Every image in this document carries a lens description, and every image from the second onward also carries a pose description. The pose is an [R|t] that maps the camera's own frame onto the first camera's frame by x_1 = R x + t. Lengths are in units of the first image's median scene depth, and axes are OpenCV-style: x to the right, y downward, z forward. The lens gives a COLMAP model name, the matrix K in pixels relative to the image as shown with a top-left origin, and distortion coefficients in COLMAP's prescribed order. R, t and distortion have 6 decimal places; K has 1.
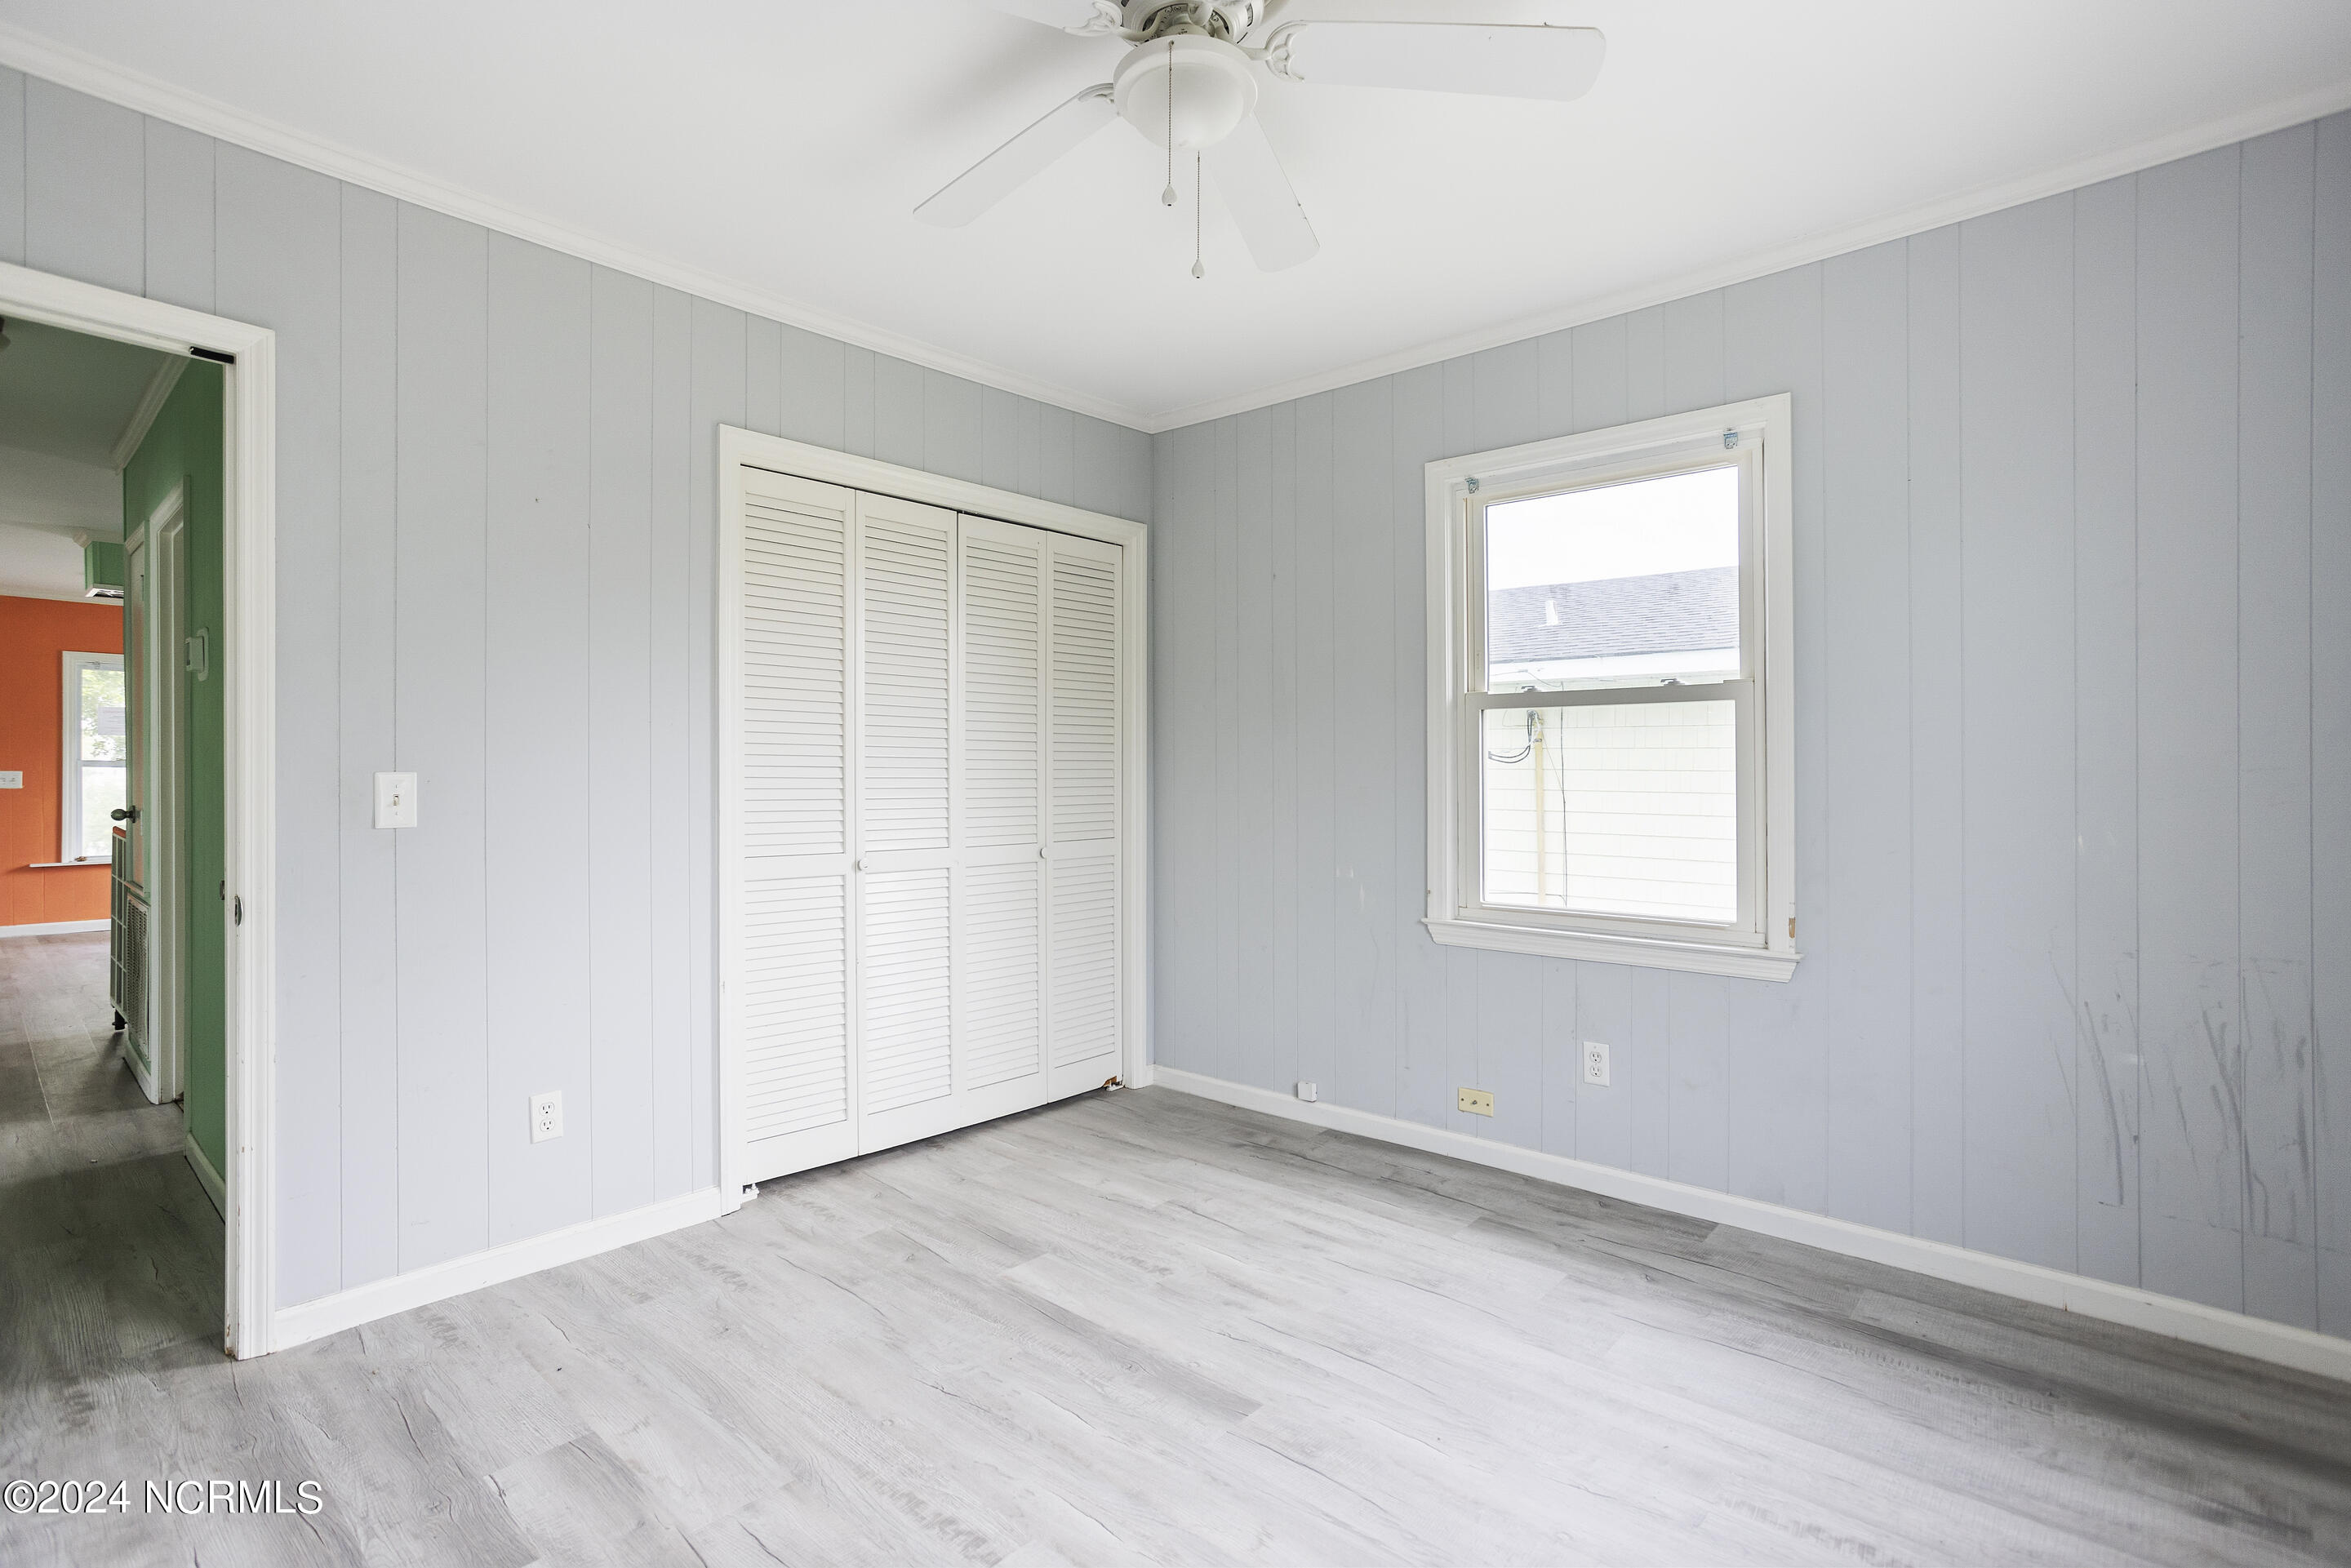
lens RADIAL K [[1132.5, 0, 1184.7], [0, 1132.5, 777.7], [0, 0, 1]] dist [-0.041084, 0.019142]
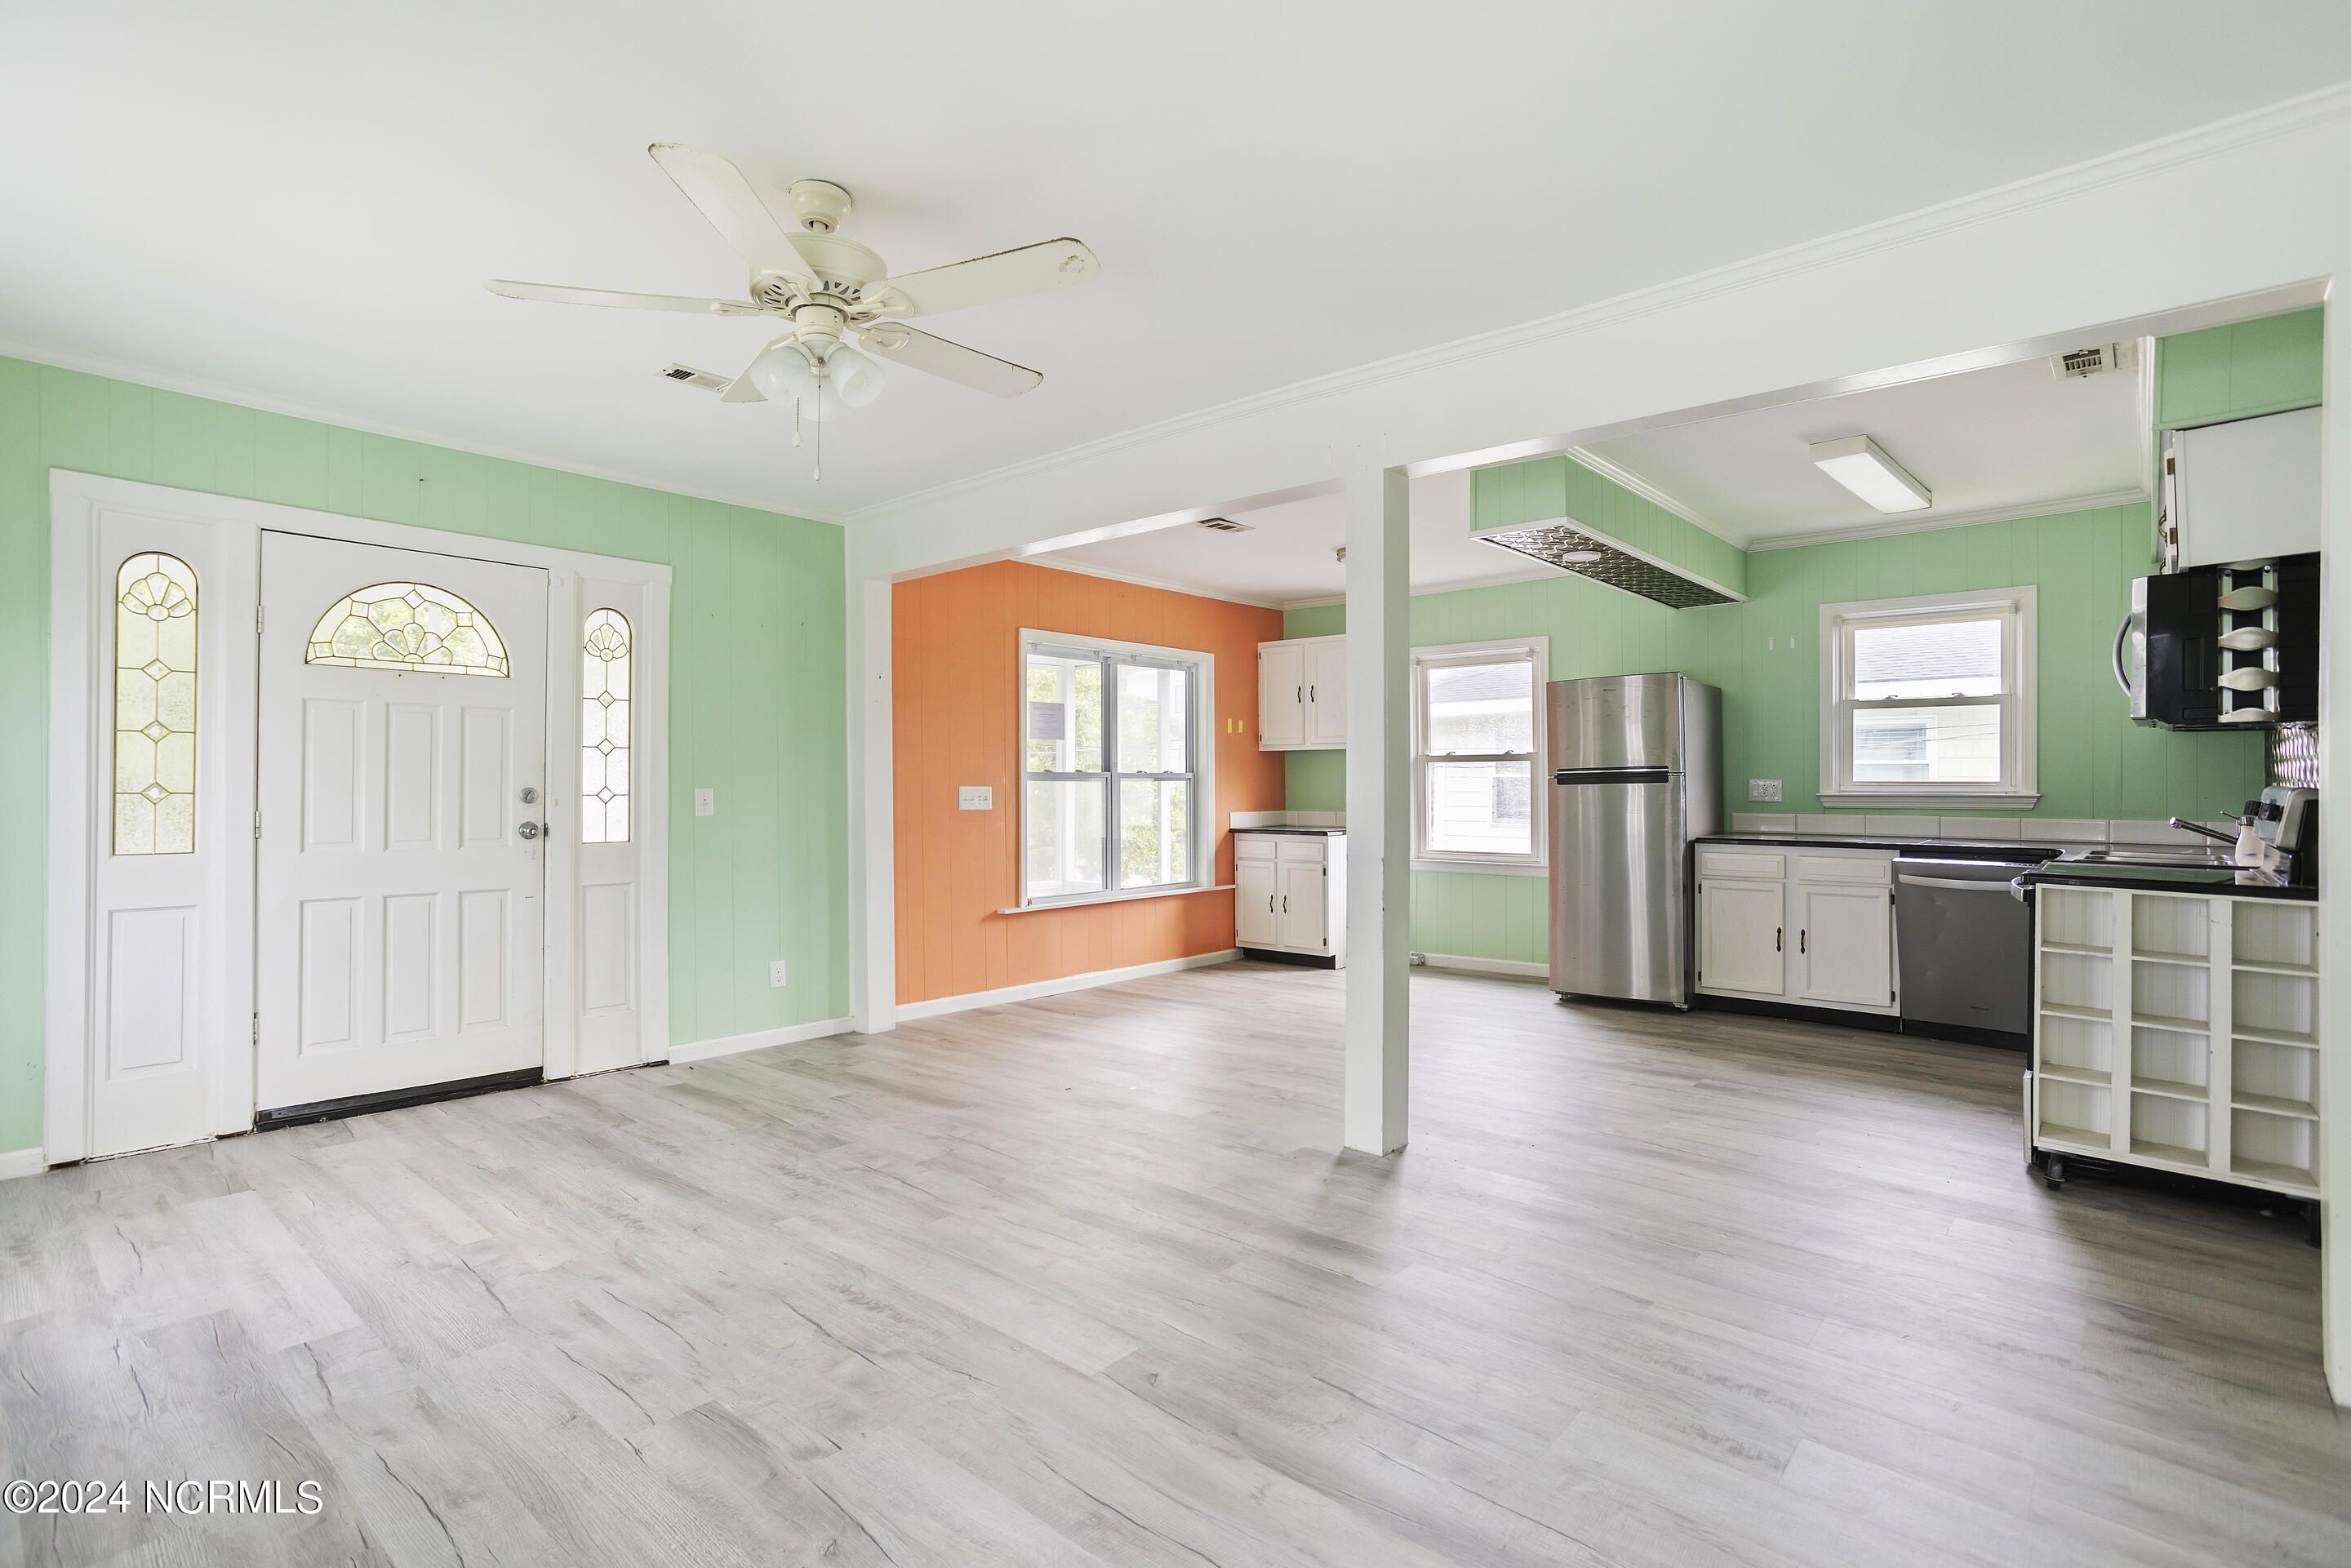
lens RADIAL K [[1132.5, 0, 1188.8], [0, 1132.5, 790.6], [0, 0, 1]] dist [-0.041084, 0.019142]
pose [[0.999991, -0.002357, 0.003401, -0.211813], [0.002365, 0.999994, -0.002407, -0.001610], [-0.003396, 0.002415, 0.999991, -1.195230]]
